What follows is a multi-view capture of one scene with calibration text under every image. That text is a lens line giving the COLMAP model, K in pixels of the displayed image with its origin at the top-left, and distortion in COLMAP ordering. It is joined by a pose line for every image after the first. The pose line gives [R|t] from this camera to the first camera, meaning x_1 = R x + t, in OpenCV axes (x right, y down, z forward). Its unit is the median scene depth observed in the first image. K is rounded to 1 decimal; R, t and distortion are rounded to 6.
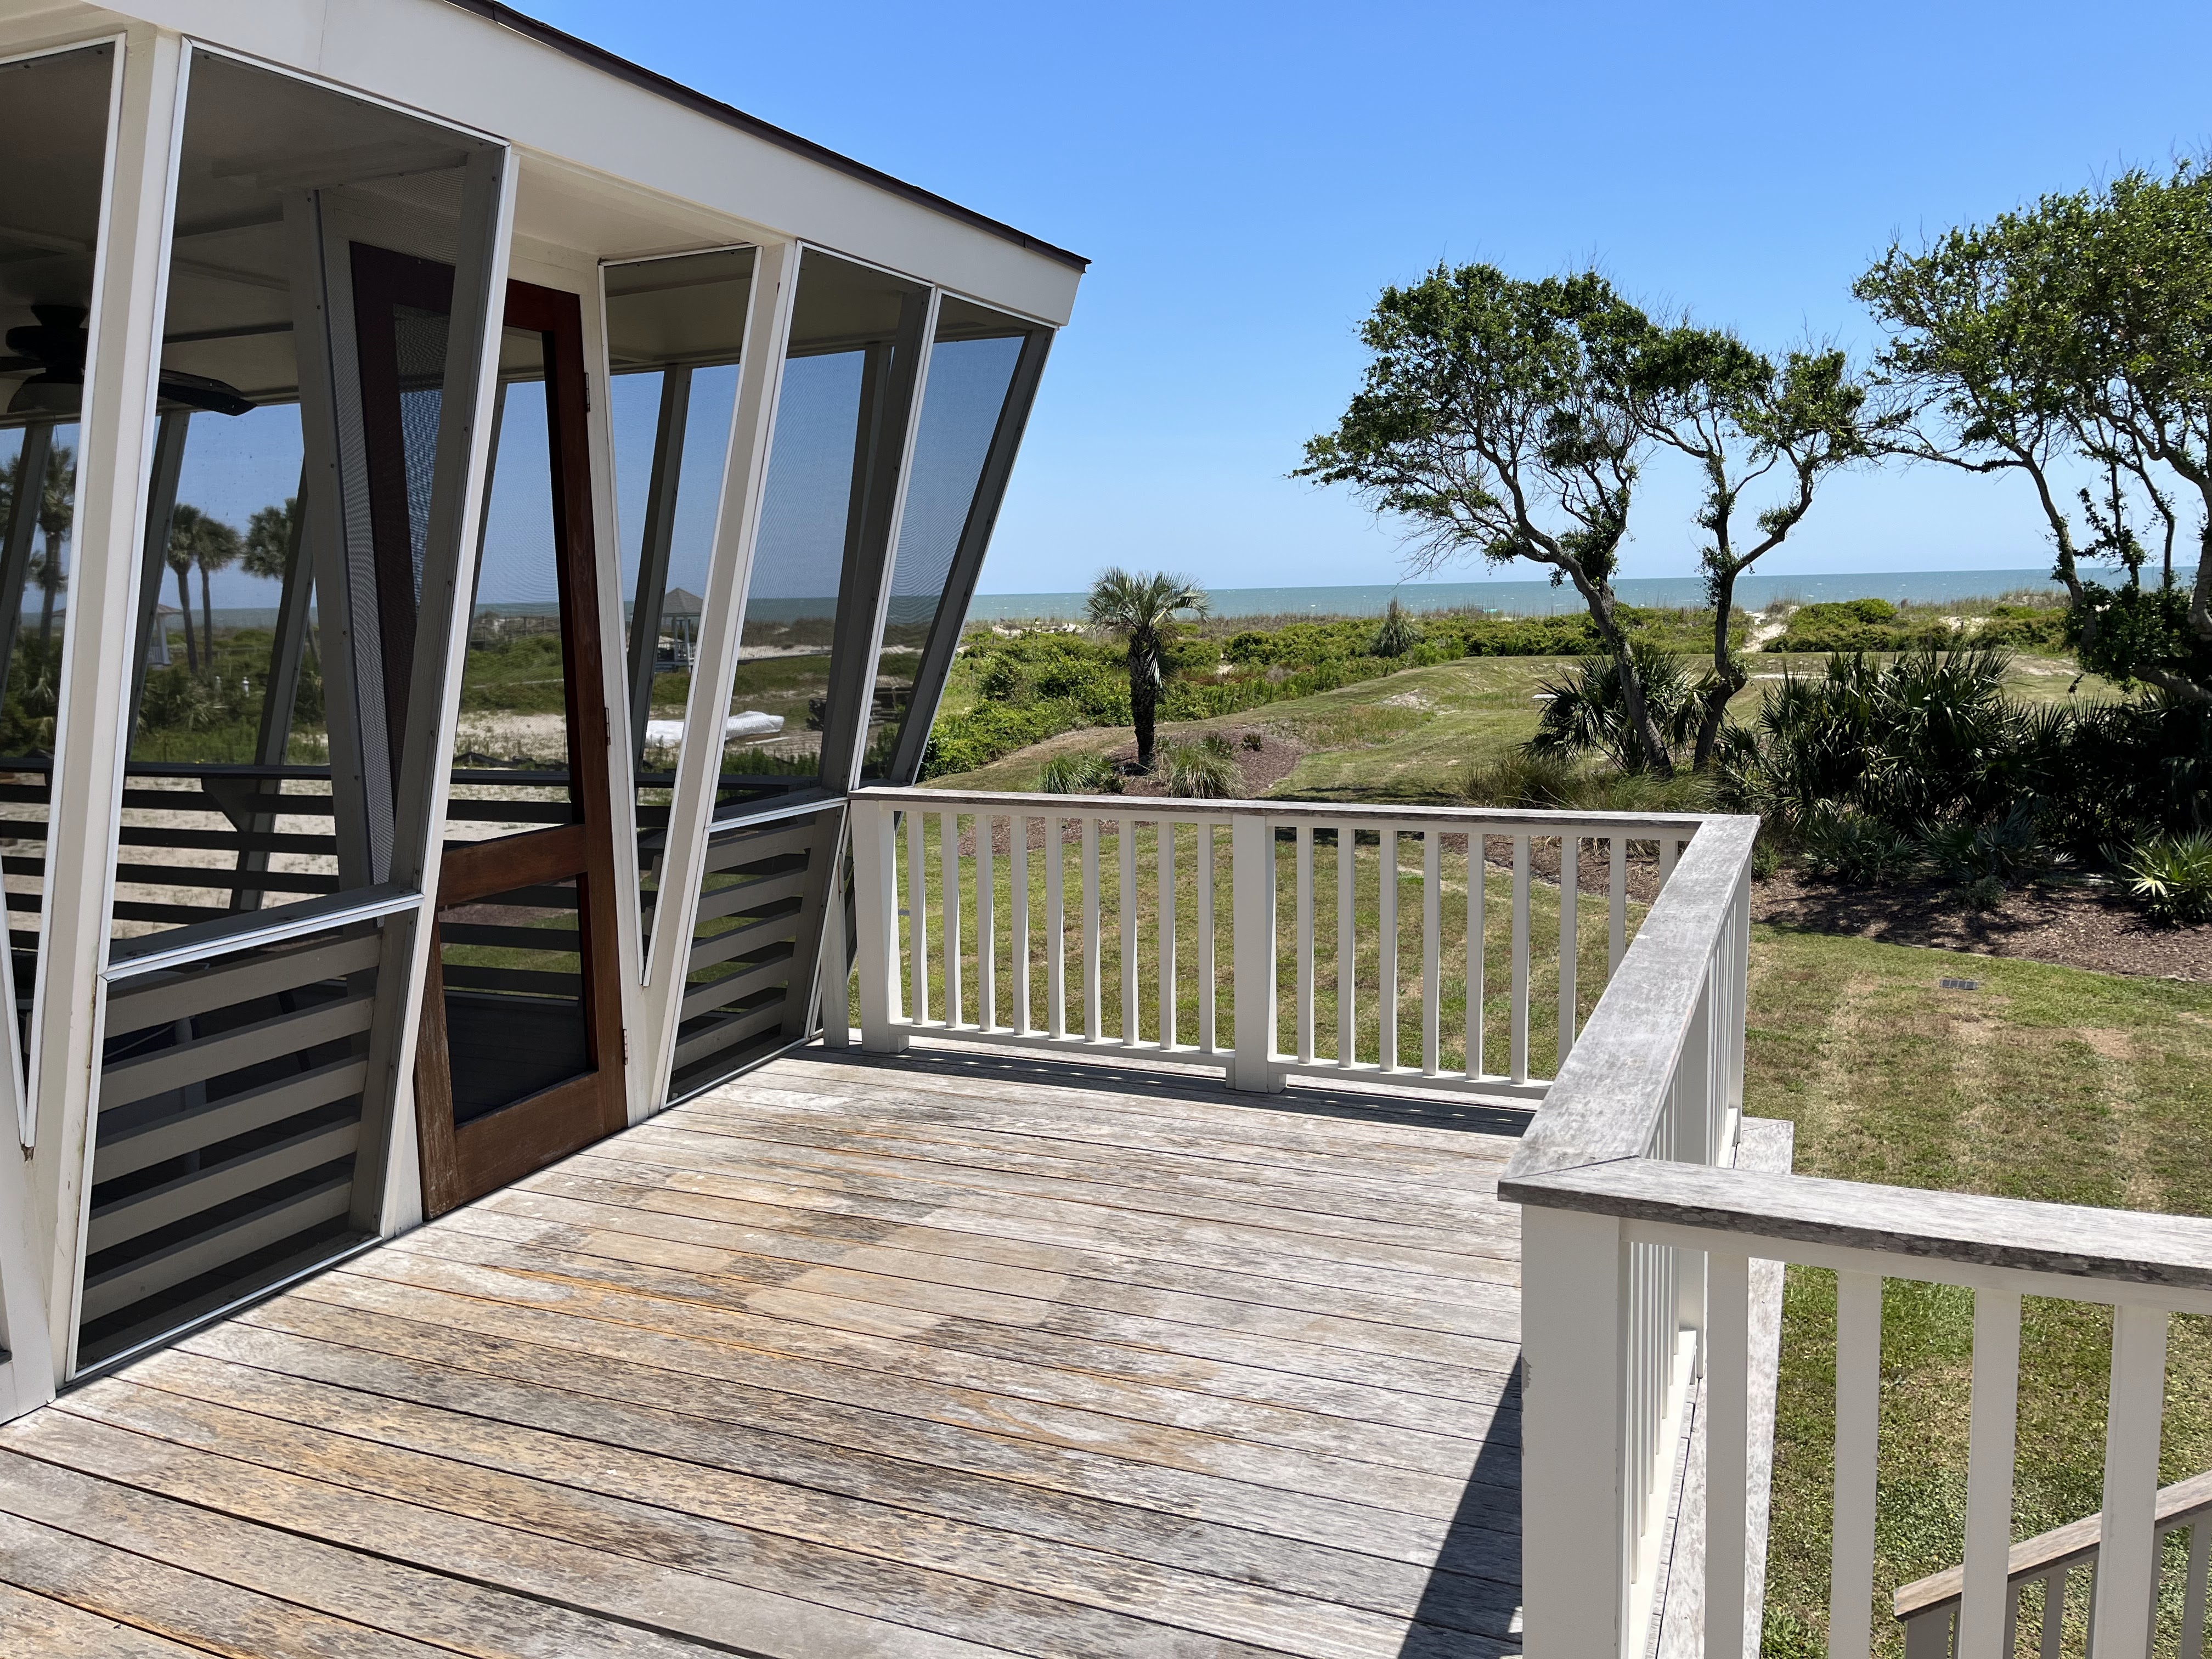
lens RADIAL K [[1707.5, 0, 1105.3], [0, 1707.5, 830.5], [0, 0, 1]] dist [-0.001075, -0.005234]
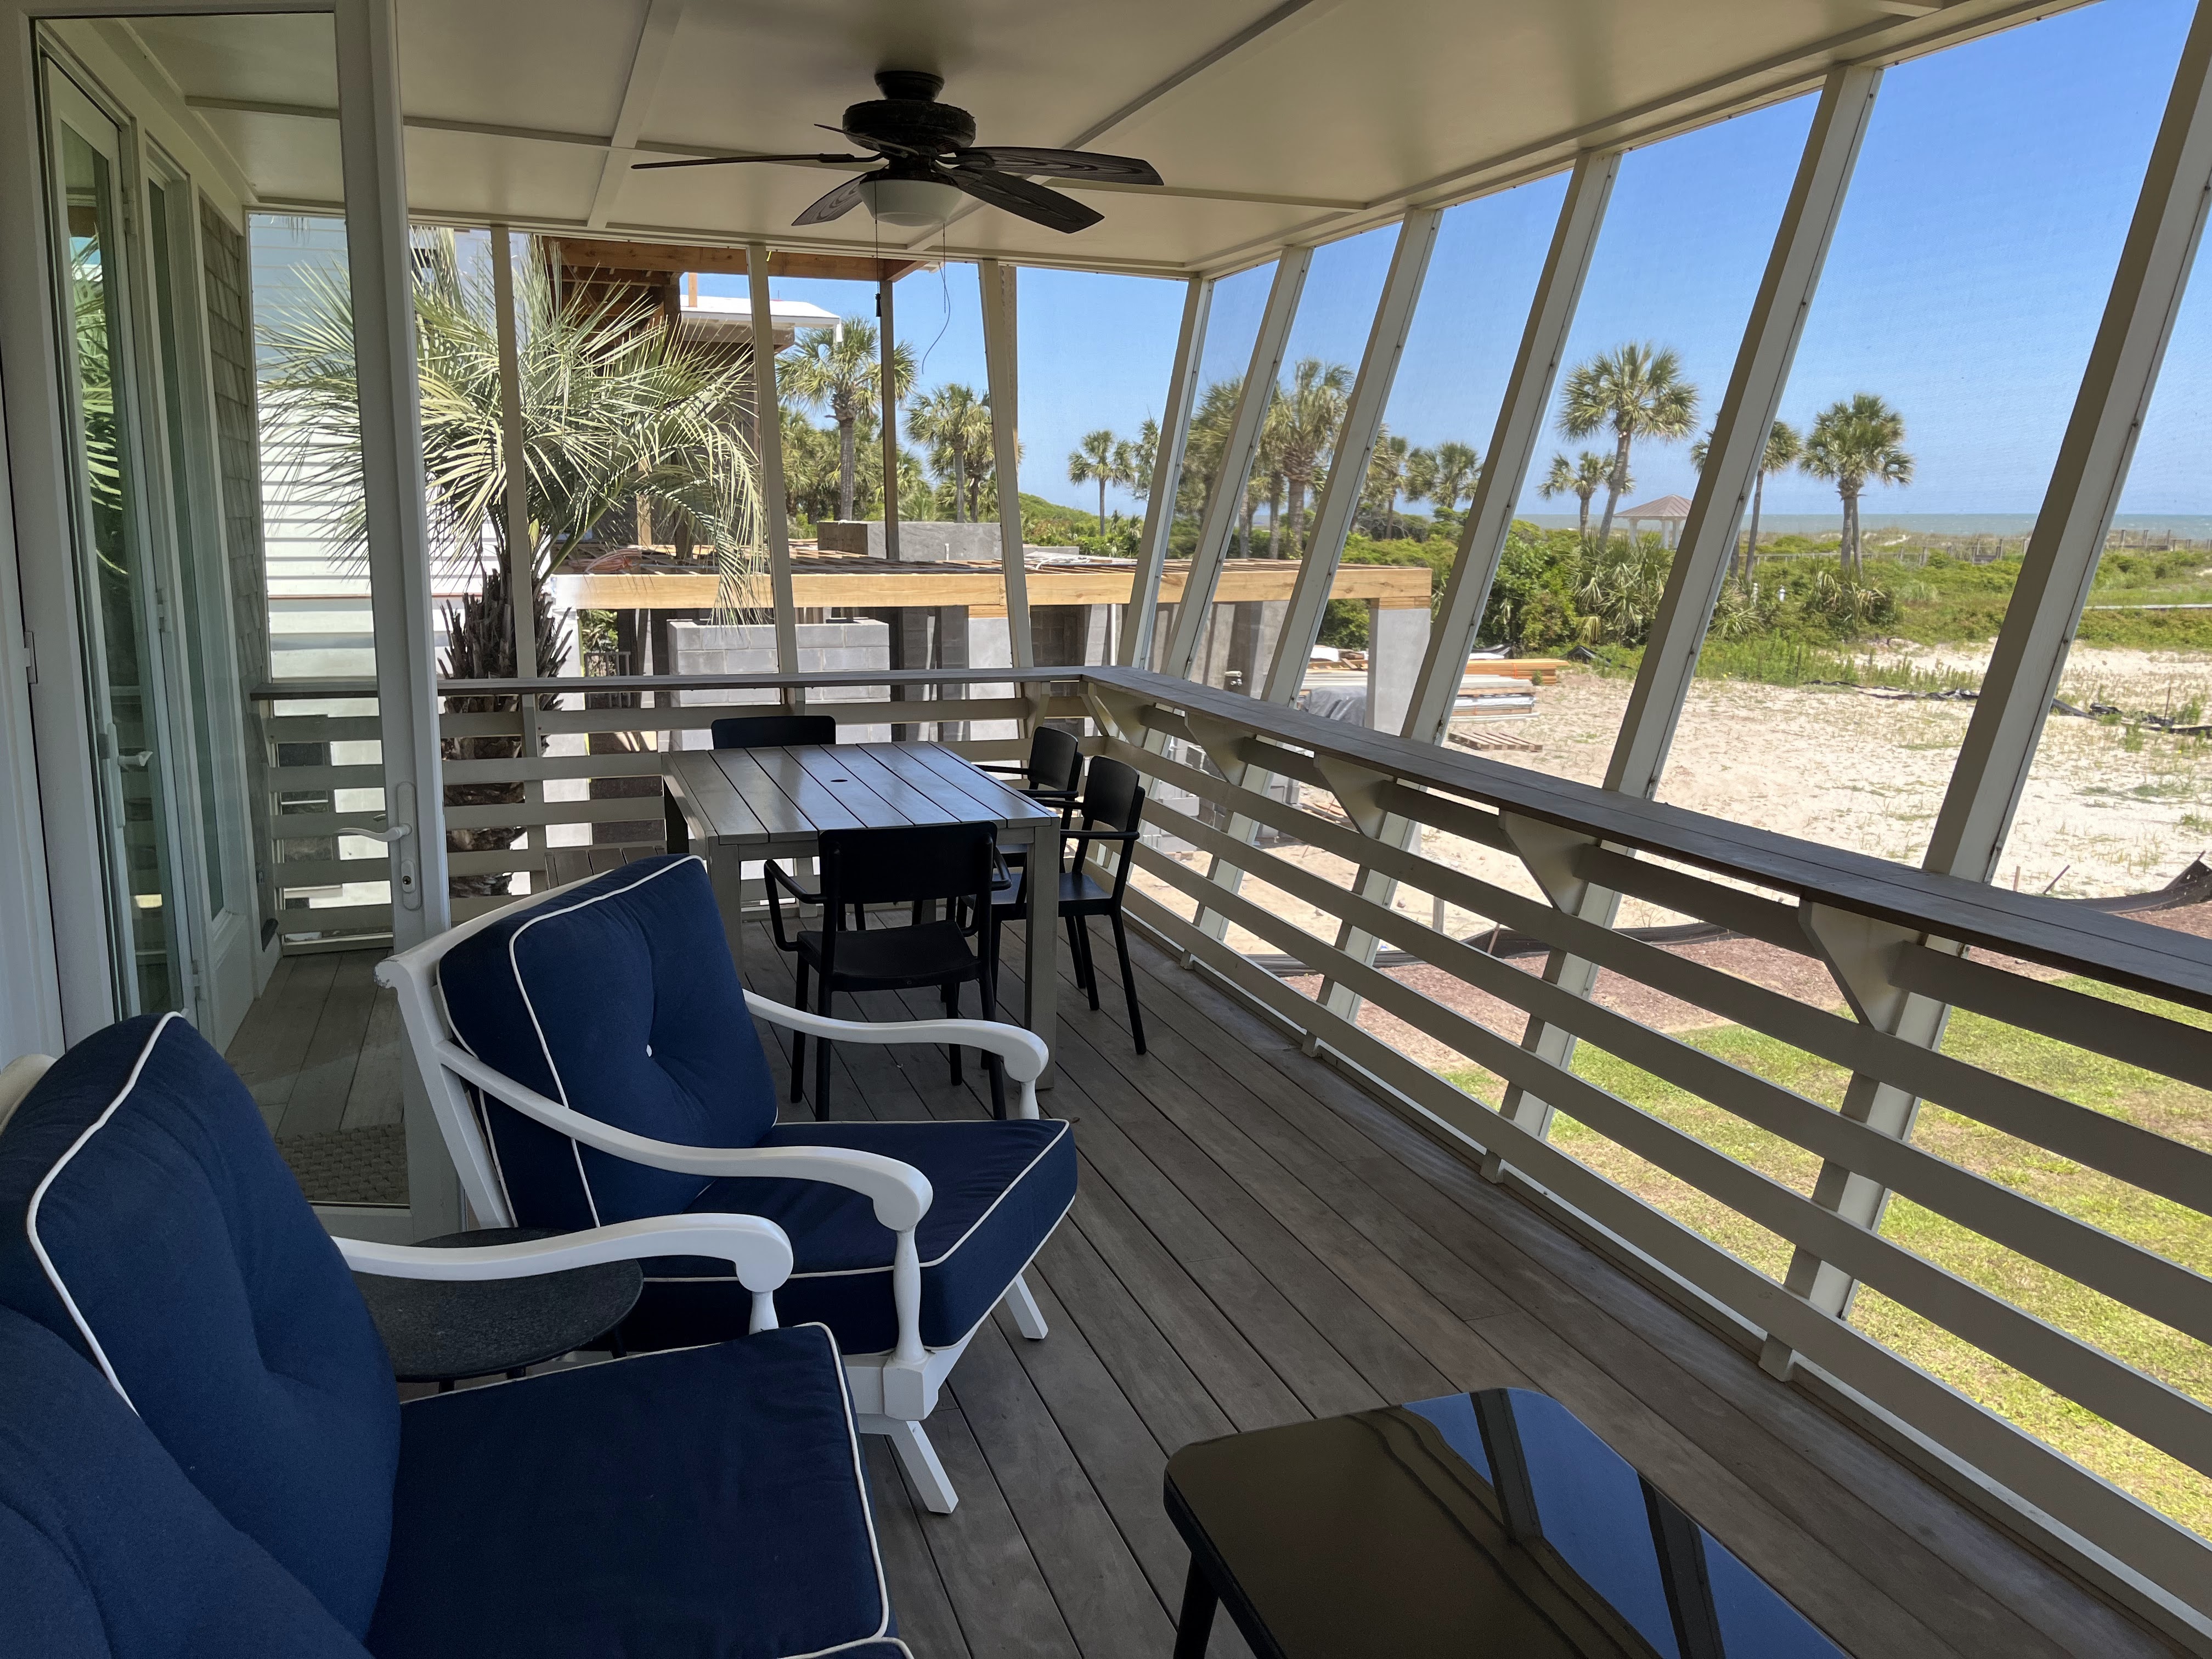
lens RADIAL K [[1707.5, 0, 1105.3], [0, 1707.5, 830.5], [0, 0, 1]] dist [-0.001075, -0.005234]
pose [[0.669779, 0.152832, -0.726663, -0.050951], [-0.114442, 0.988144, 0.102344, -0.010352], [0.733689, 0.014613, 0.679328, 0.088148]]
